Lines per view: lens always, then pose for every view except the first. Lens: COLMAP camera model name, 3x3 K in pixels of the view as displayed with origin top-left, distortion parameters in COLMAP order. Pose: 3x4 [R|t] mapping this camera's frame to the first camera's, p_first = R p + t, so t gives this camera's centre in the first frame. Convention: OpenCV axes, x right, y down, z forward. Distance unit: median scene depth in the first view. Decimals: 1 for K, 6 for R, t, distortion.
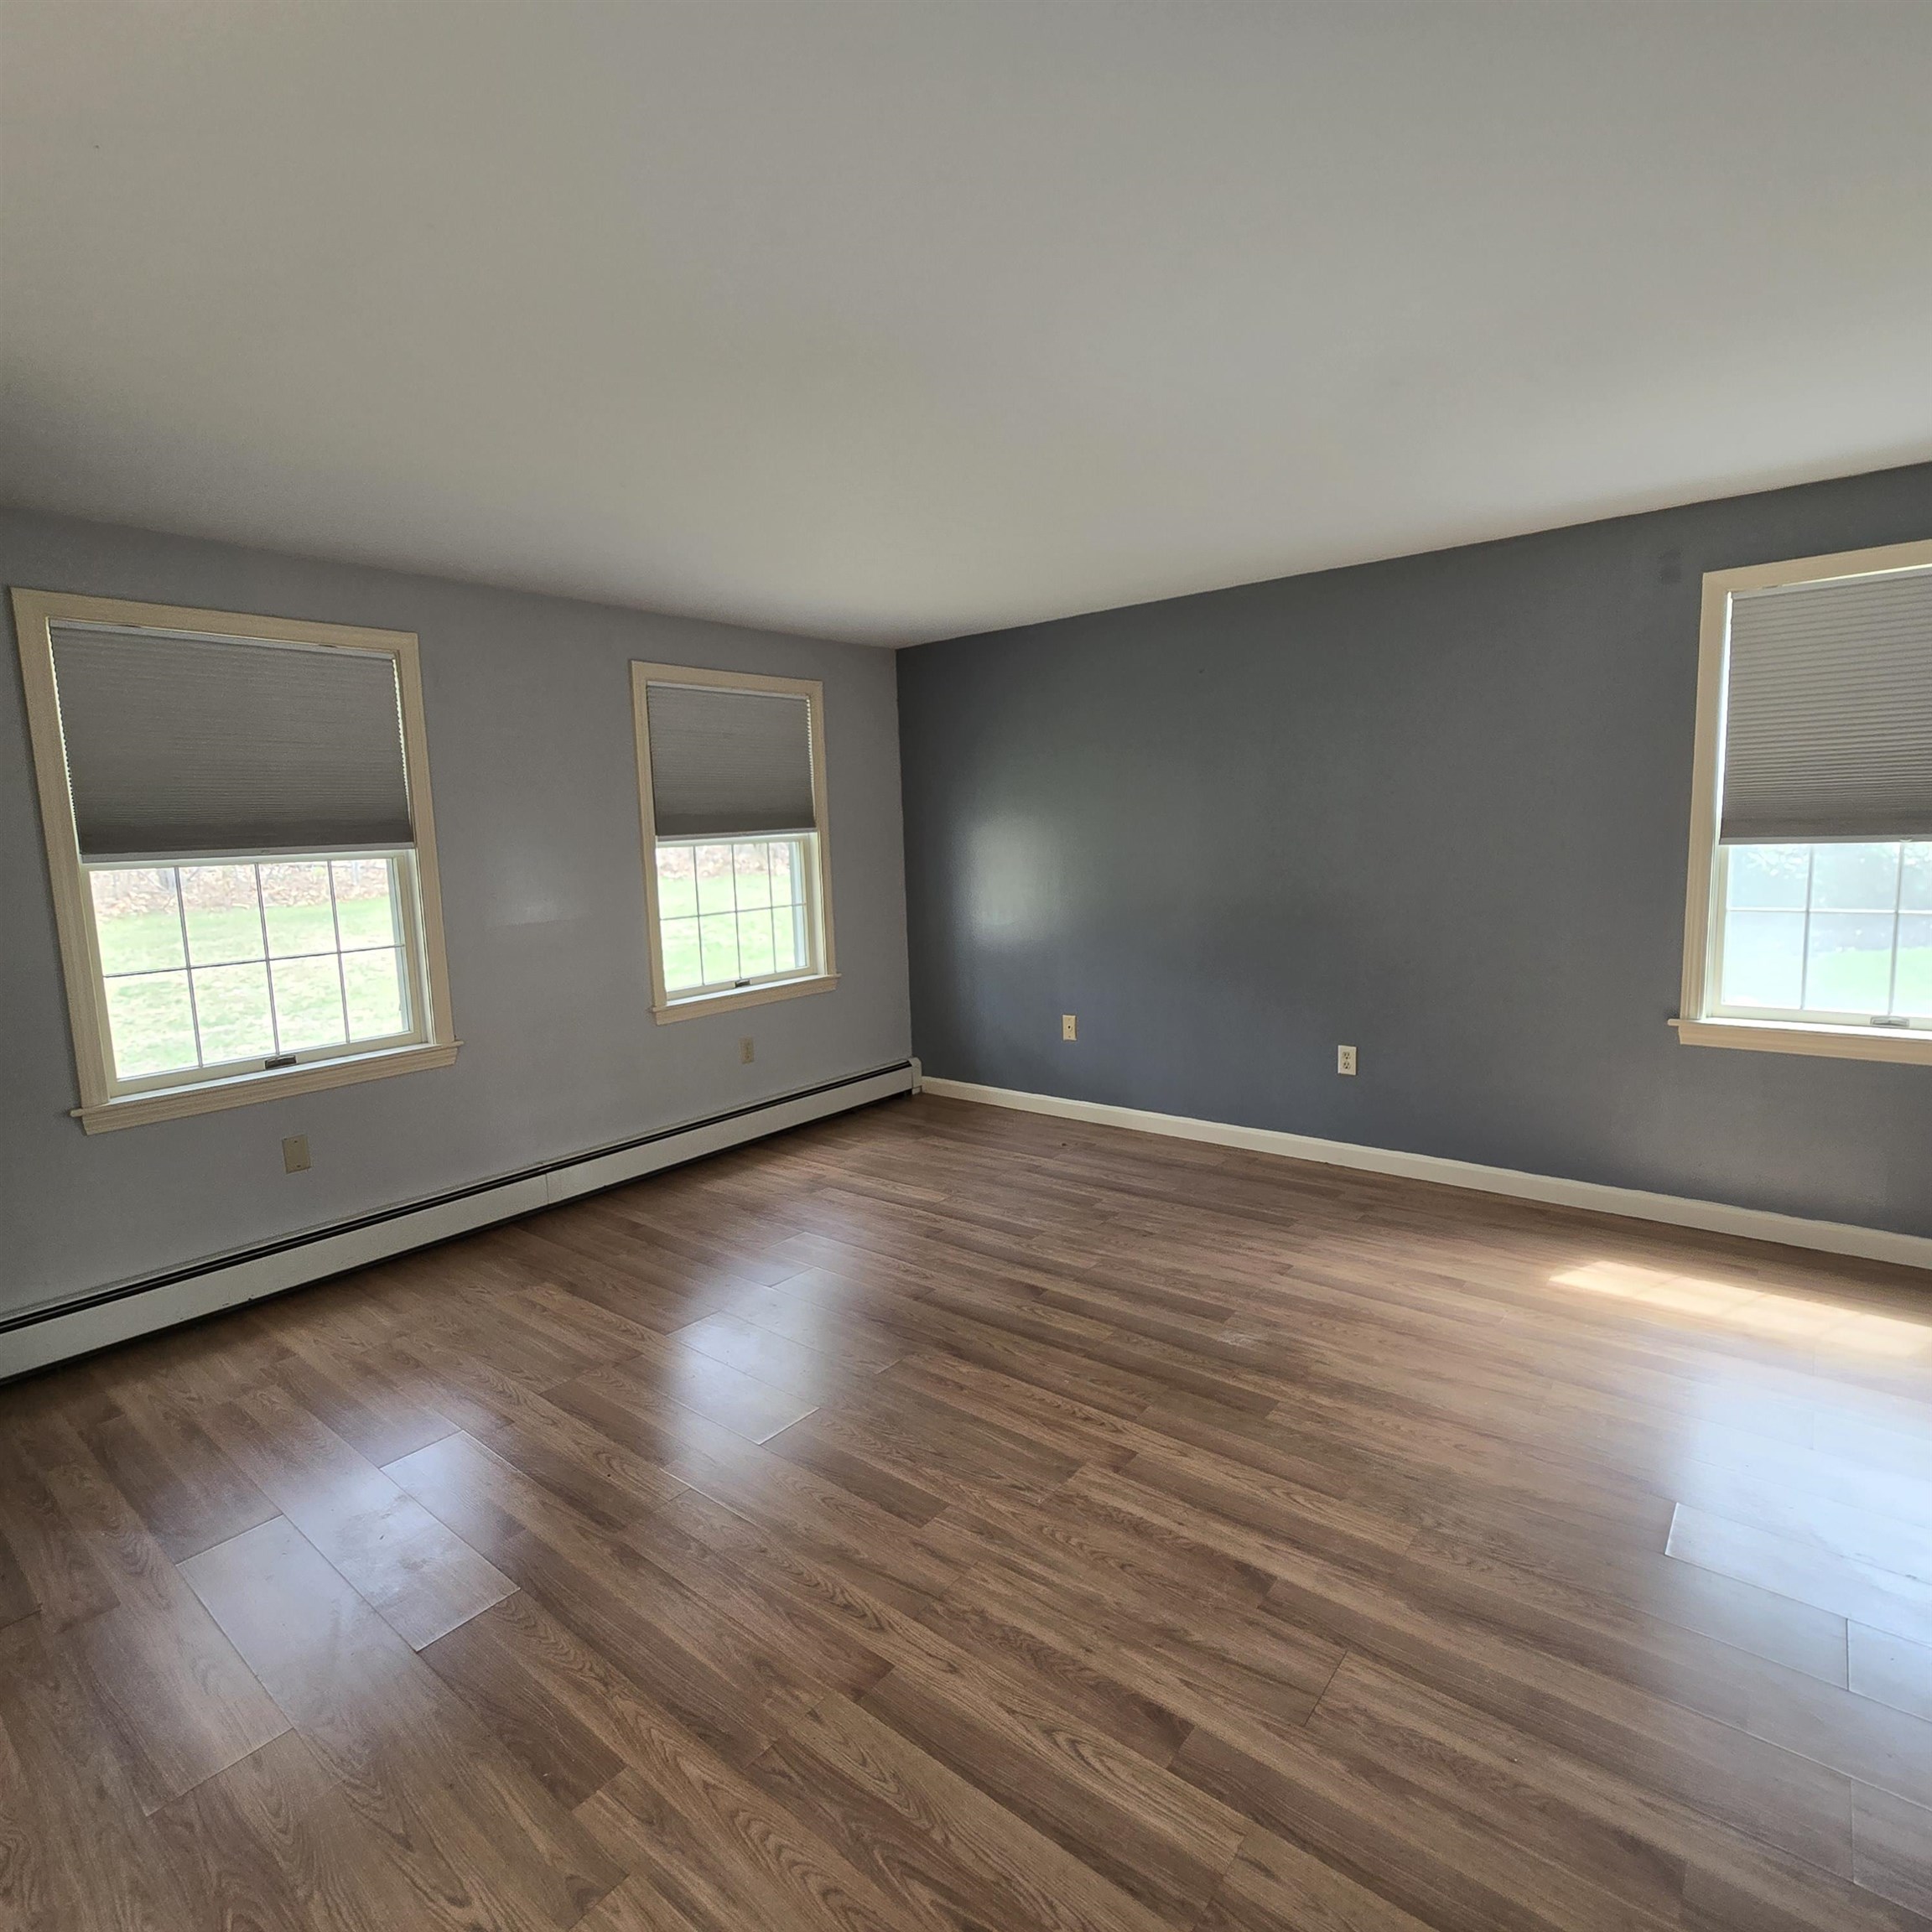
lens RADIAL K [[1069.1, 0, 966.0], [0, 1069.1, 966.0], [0, 0, 1]] dist [0.001785, 0.000111]
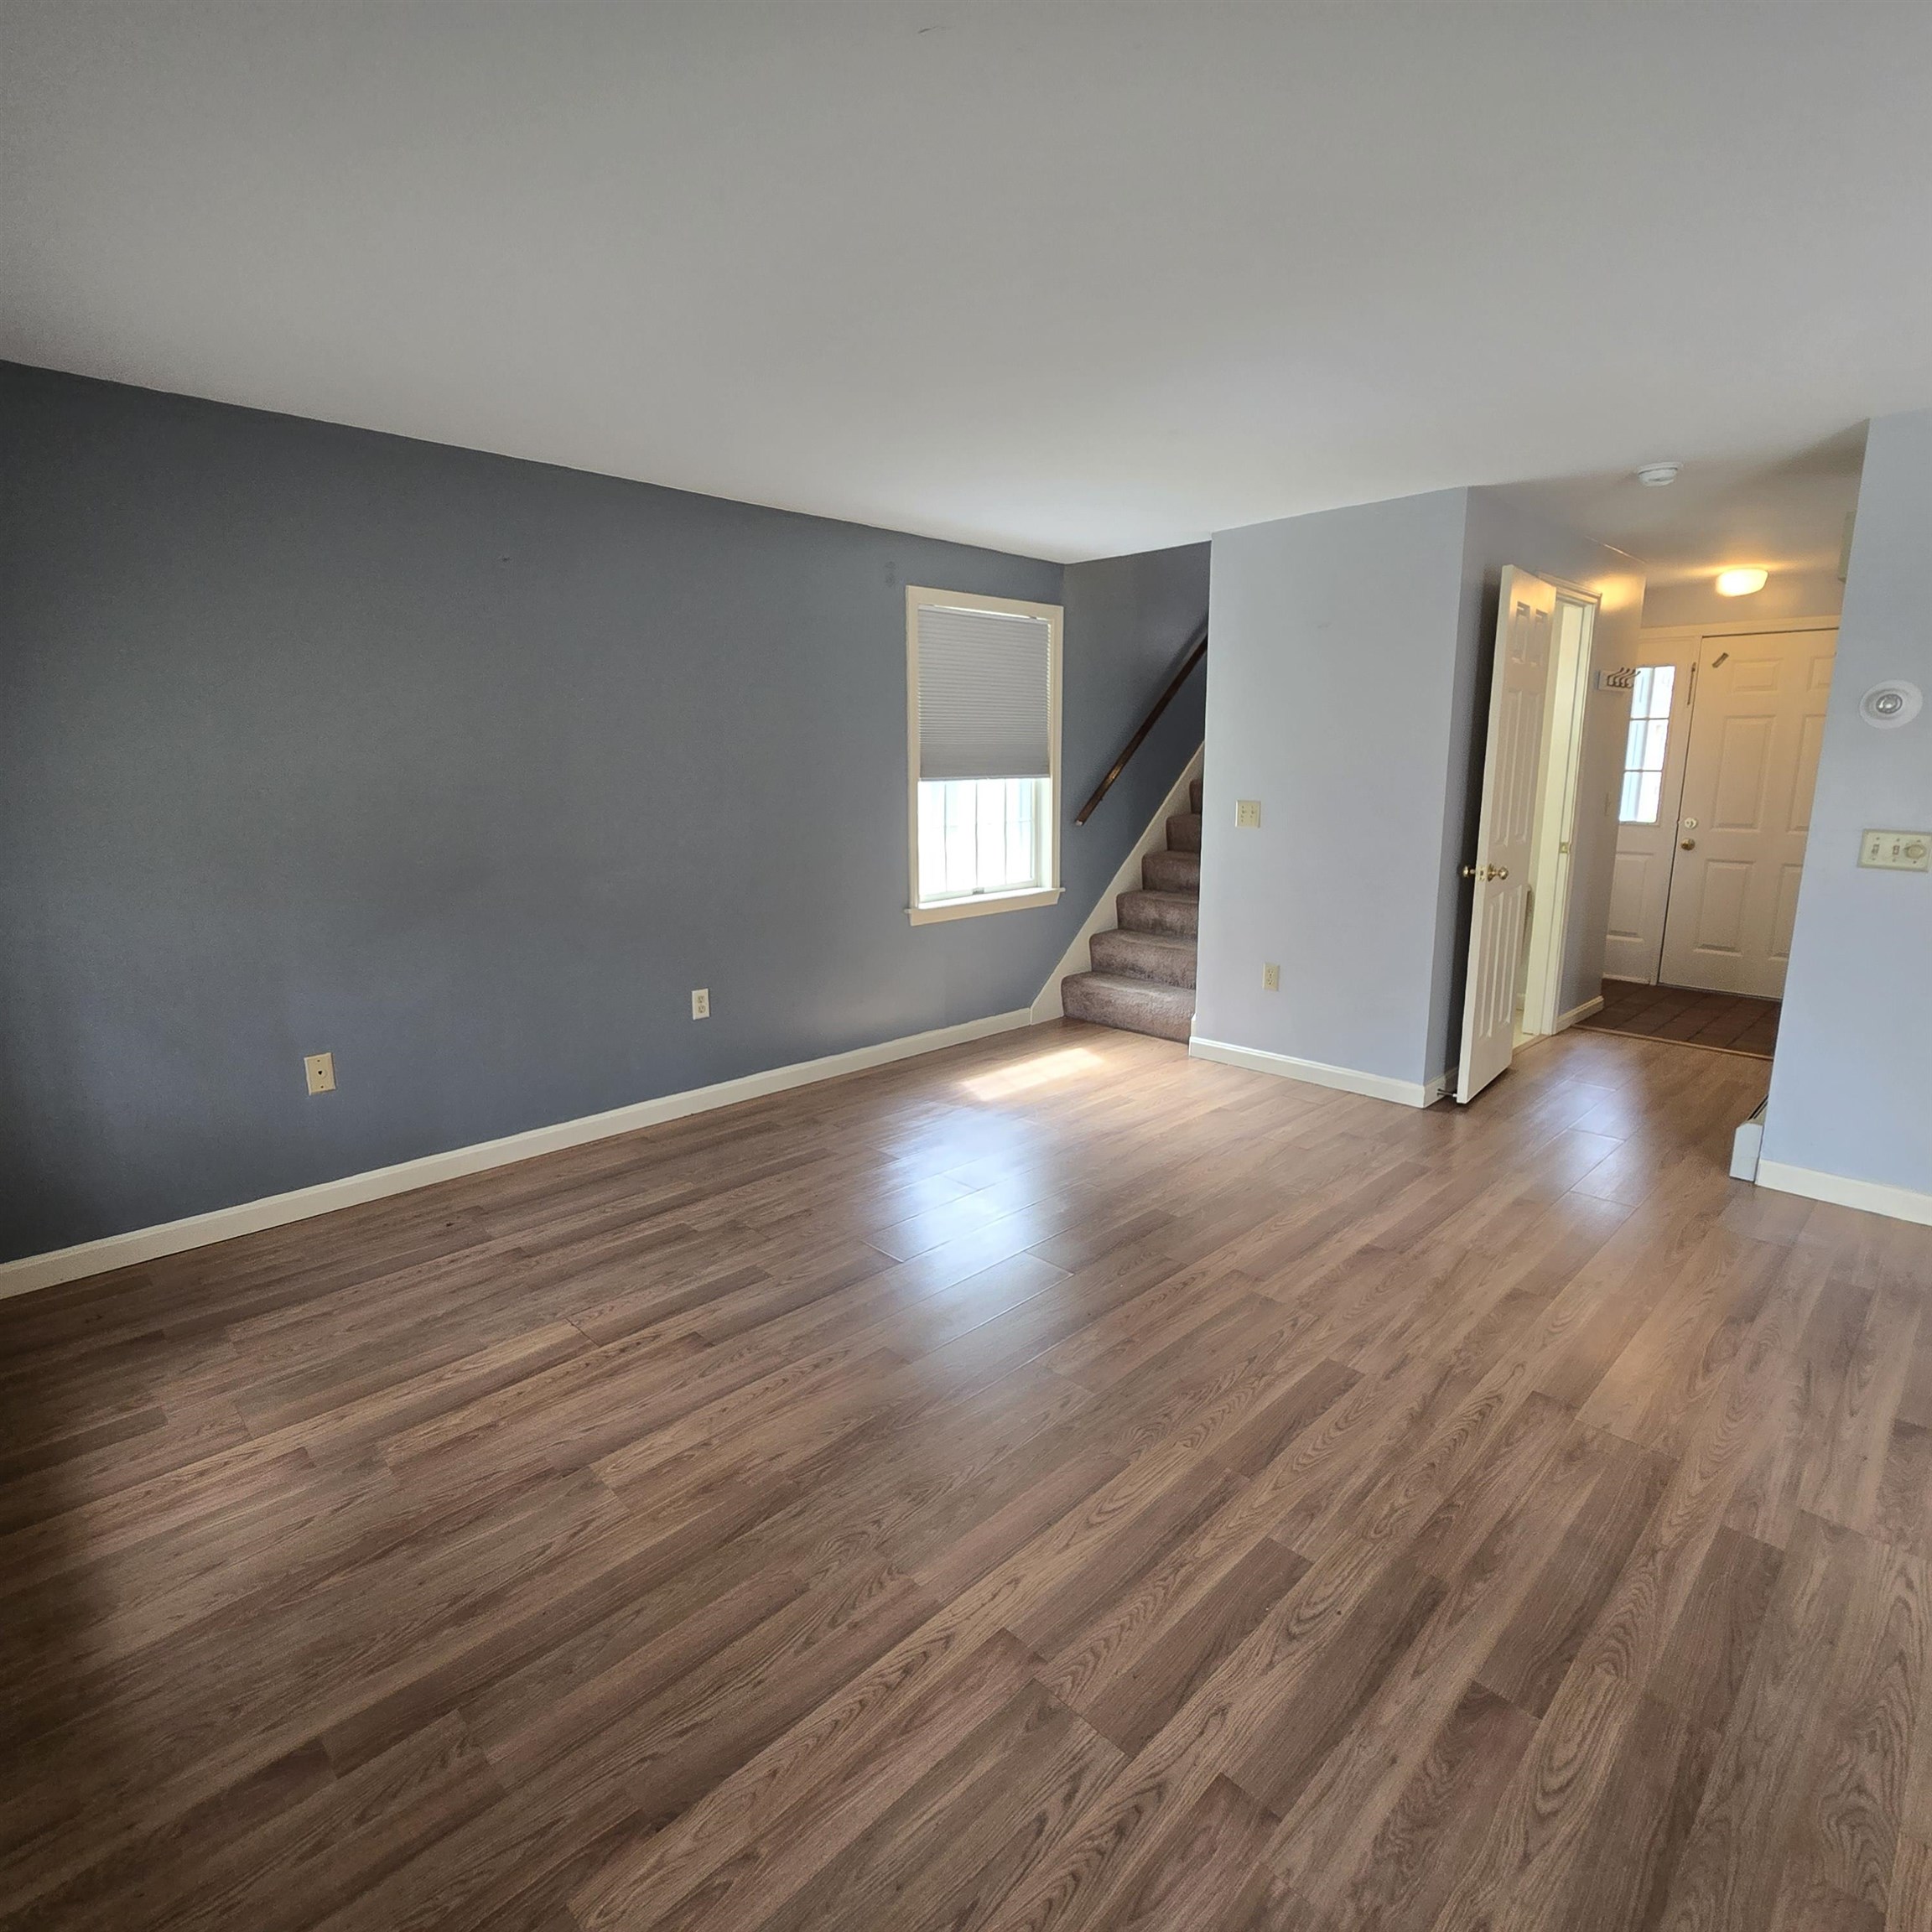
lens RADIAL K [[1069.1, 0, 966.0], [0, 1069.1, 966.0], [0, 0, 1]] dist [0.001785, 0.000111]
pose [[0.094184, -0.161079, 0.982437, -0.675921], [0.125046, 0.980923, 0.148843, -0.072167], [-0.987670, 0.108832, 0.112529, 0.746203]]
